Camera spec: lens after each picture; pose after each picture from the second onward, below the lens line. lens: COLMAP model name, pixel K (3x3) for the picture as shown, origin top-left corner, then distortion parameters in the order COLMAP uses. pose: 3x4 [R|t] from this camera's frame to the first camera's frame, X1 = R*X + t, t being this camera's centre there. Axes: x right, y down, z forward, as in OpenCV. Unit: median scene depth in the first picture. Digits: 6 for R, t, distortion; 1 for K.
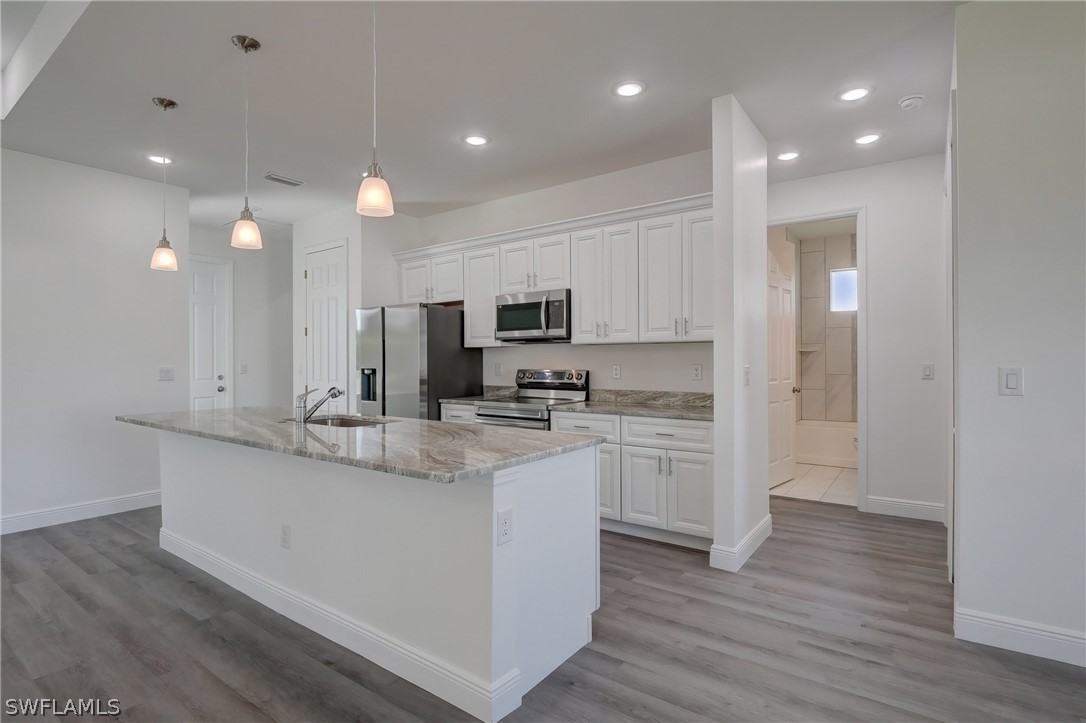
lens RADIAL K [[530.8, 0, 540.1], [0, 530.8, 361.5], [0, 0, 1]] dist [-0.014198, -0.000254]
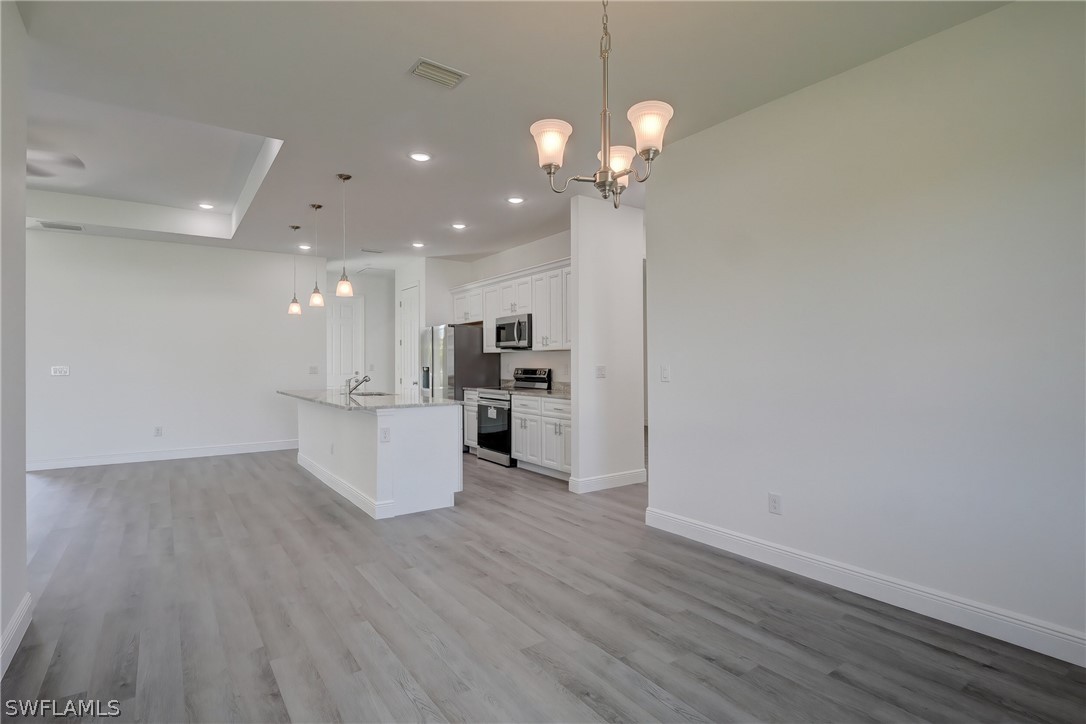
lens RADIAL K [[530.8, 0, 540.1], [0, 530.8, 362.0], [0, 0, 1]] dist [-0.014198, -0.000254]
pose [[0.949070, 0.001162, -0.315063, 0.575788], [-0.001987, 0.999995, -0.002297, 0.002241], [0.315059, 0.002806, 0.949068, -0.425279]]
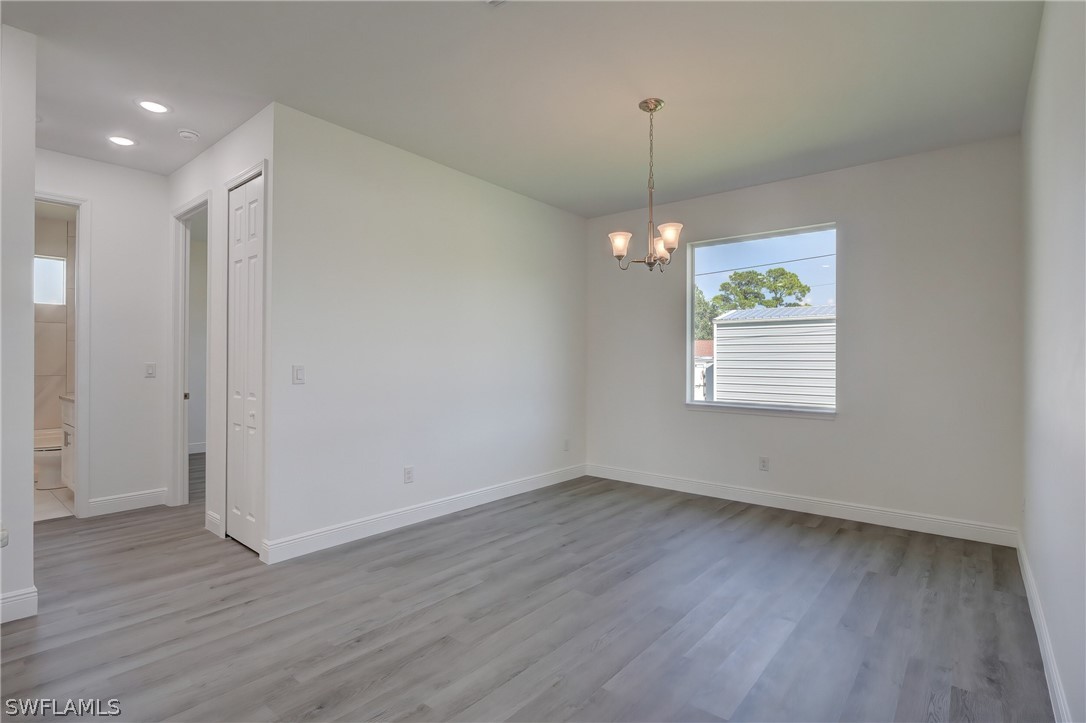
lens RADIAL K [[530.8, 0, 540.1], [0, 530.8, 361.5], [0, 0, 1]] dist [-0.014198, -0.000254]
pose [[0.063107, 0.002854, 0.998003, -0.300818], [-0.002560, 0.999993, -0.002698, 0.001632], [-0.998003, -0.002385, 0.063114, 0.121487]]
